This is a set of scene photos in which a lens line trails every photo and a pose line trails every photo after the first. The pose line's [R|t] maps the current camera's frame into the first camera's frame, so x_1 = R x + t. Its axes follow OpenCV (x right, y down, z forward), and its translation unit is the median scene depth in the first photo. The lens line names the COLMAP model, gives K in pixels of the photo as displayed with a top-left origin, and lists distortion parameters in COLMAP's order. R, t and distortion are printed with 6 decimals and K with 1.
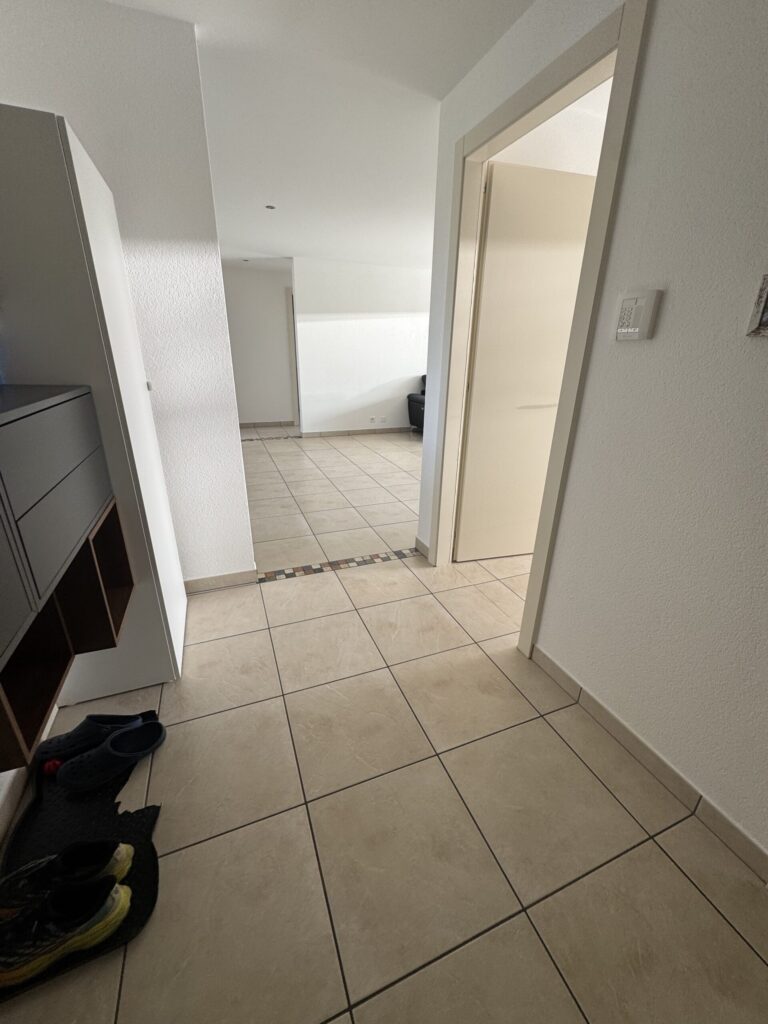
lens RADIAL K [[409.0, 0, 384.0], [0, 409.0, 512.0], [0, 0, 1]] dist [-0.003981, -0.000233]
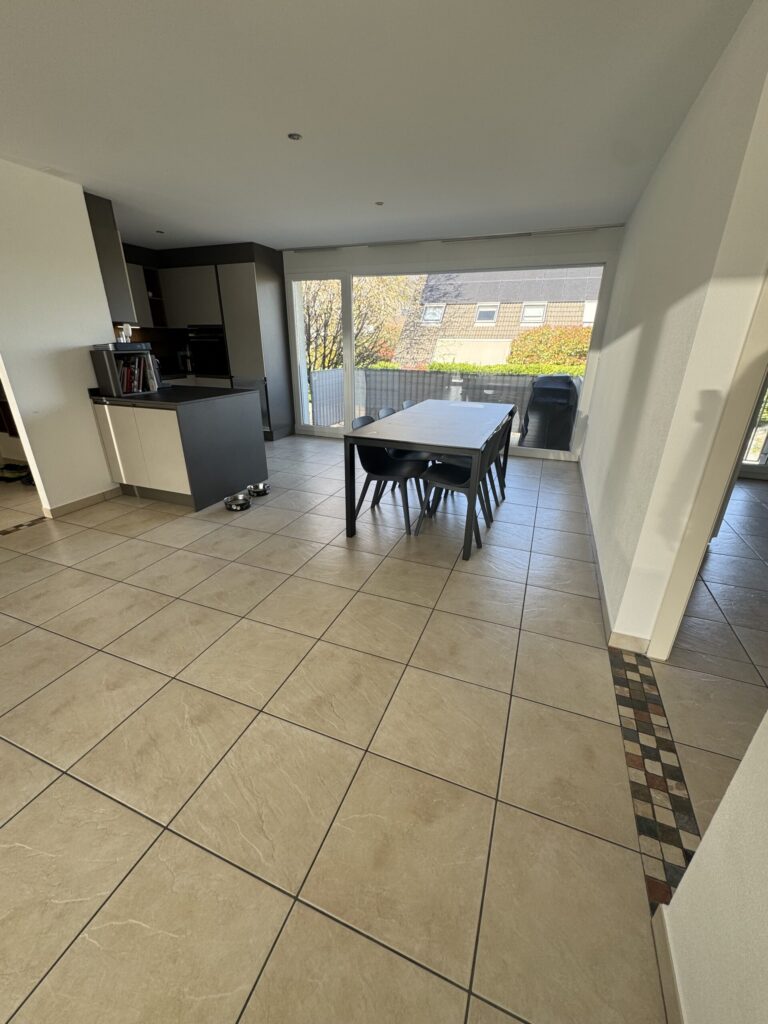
lens RADIAL K [[409.0, 0, 384.0], [0, 409.0, 512.0], [0, 0, 1]] dist [-0.003981, -0.000233]
pose [[-0.680532, 0.256000, -0.686542, -0.096710], [-0.291912, 0.764685, 0.574494, -0.623641], [0.672059, 0.591372, -0.445664, 1.537351]]
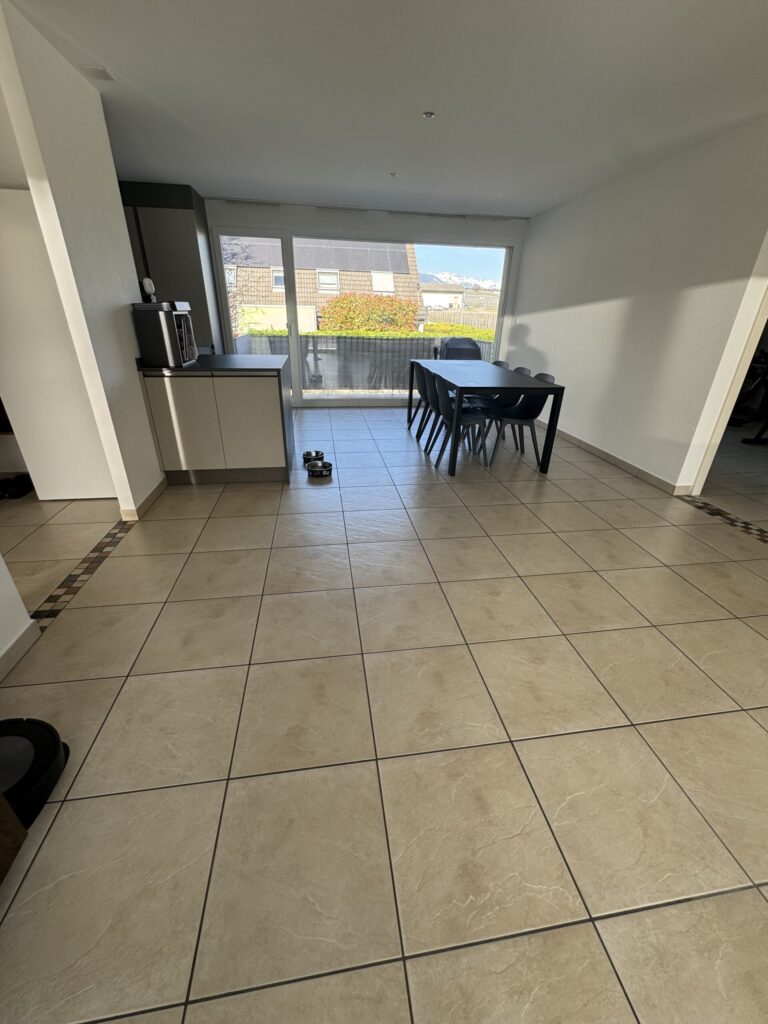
lens RADIAL K [[409.0, 0, 384.0], [0, 409.0, 512.0], [0, 0, 1]] dist [-0.003981, -0.000233]
pose [[-0.224731, 0.403111, -0.887129, 0.329491], [-0.383350, 0.800427, 0.460825, -0.412499], [0.895845, 0.443643, -0.025348, 1.076323]]
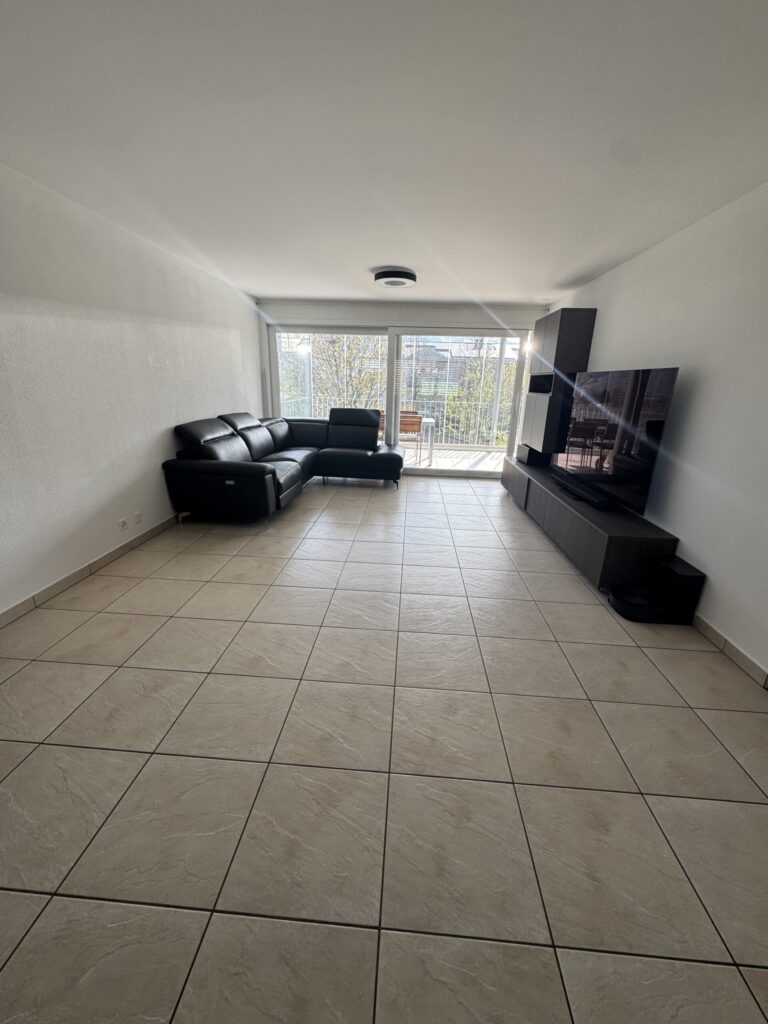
lens RADIAL K [[409.0, 0, 384.0], [0, 409.0, 512.0], [0, 0, 1]] dist [-0.003981, -0.000233]
pose [[0.429219, -0.280618, 0.858502, -0.548777], [0.312198, 0.938017, 0.150521, -0.386182], [-0.847528, 0.203416, 0.490223, 0.887558]]
